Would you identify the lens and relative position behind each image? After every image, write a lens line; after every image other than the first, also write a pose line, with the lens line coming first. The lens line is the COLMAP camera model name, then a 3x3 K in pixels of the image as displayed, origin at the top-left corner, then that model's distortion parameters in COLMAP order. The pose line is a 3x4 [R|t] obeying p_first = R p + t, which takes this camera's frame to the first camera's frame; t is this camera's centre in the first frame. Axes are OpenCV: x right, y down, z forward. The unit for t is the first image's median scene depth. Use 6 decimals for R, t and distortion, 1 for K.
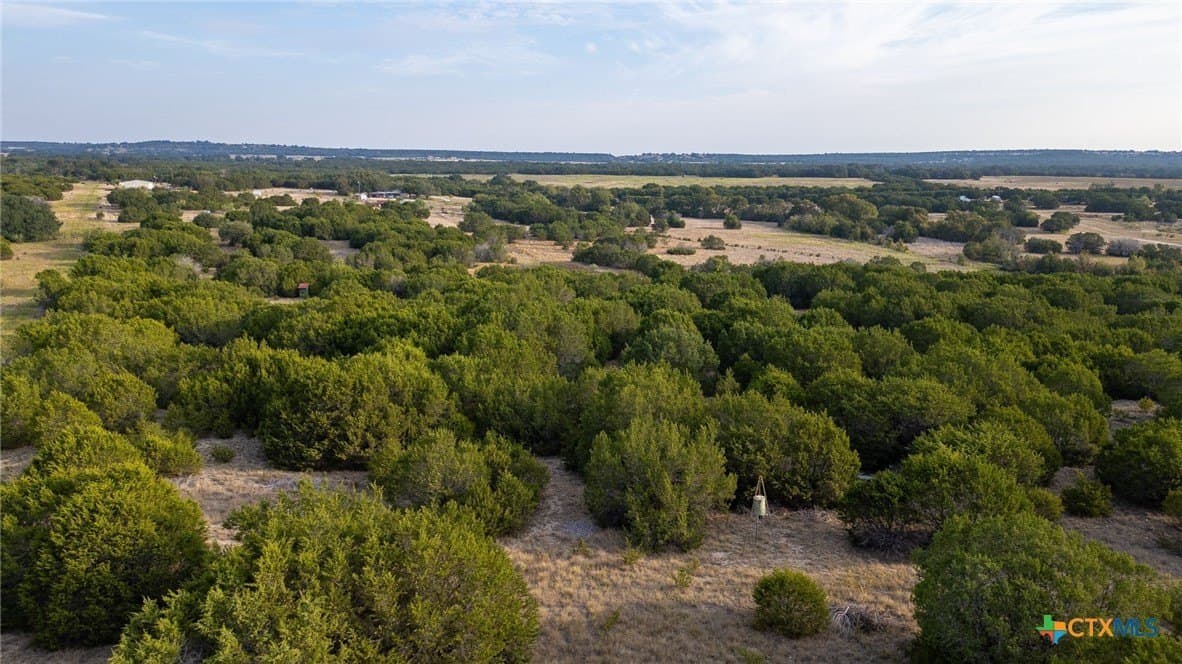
lens RADIAL K [[825.7, 0, 594.9], [0, 825.7, 322.9], [0, 0, 1]] dist [0.077899, -0.075681]
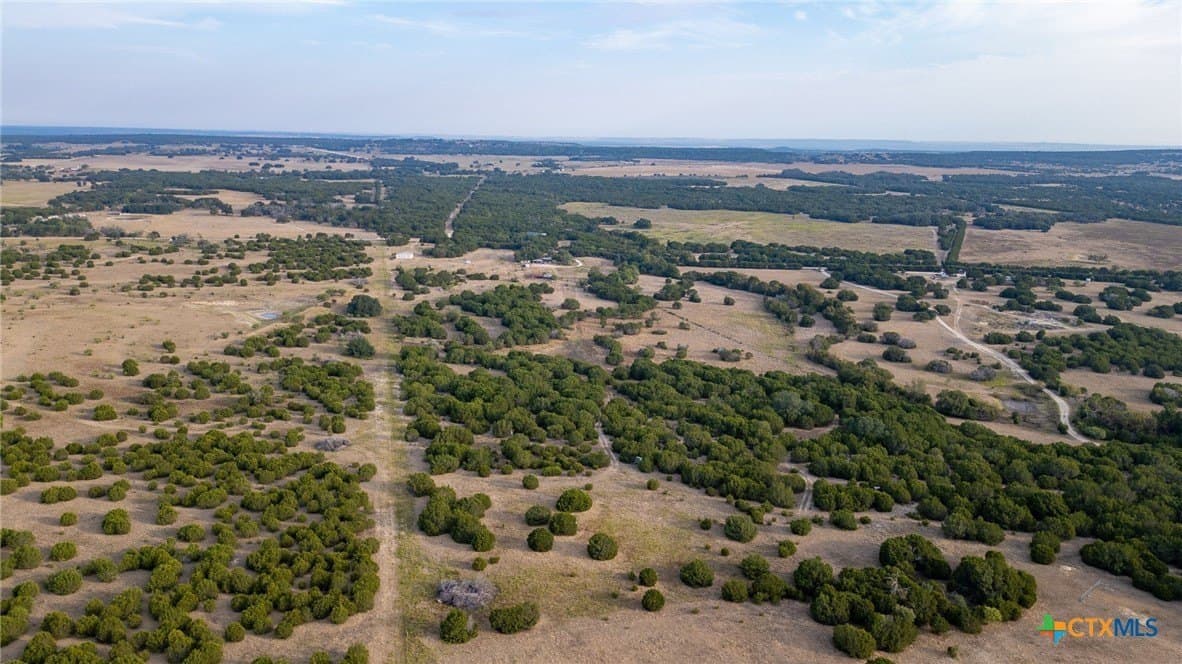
lens RADIAL K [[825.7, 0, 590.4], [0, 825.7, 331.5], [0, 0, 1]] dist [0.077899, -0.075681]
pose [[0.968403, 0.059050, -0.242300, 0.278766], [-0.049374, 0.997729, 0.045818, -0.112155], [0.244456, -0.032407, 0.969119, -0.632533]]
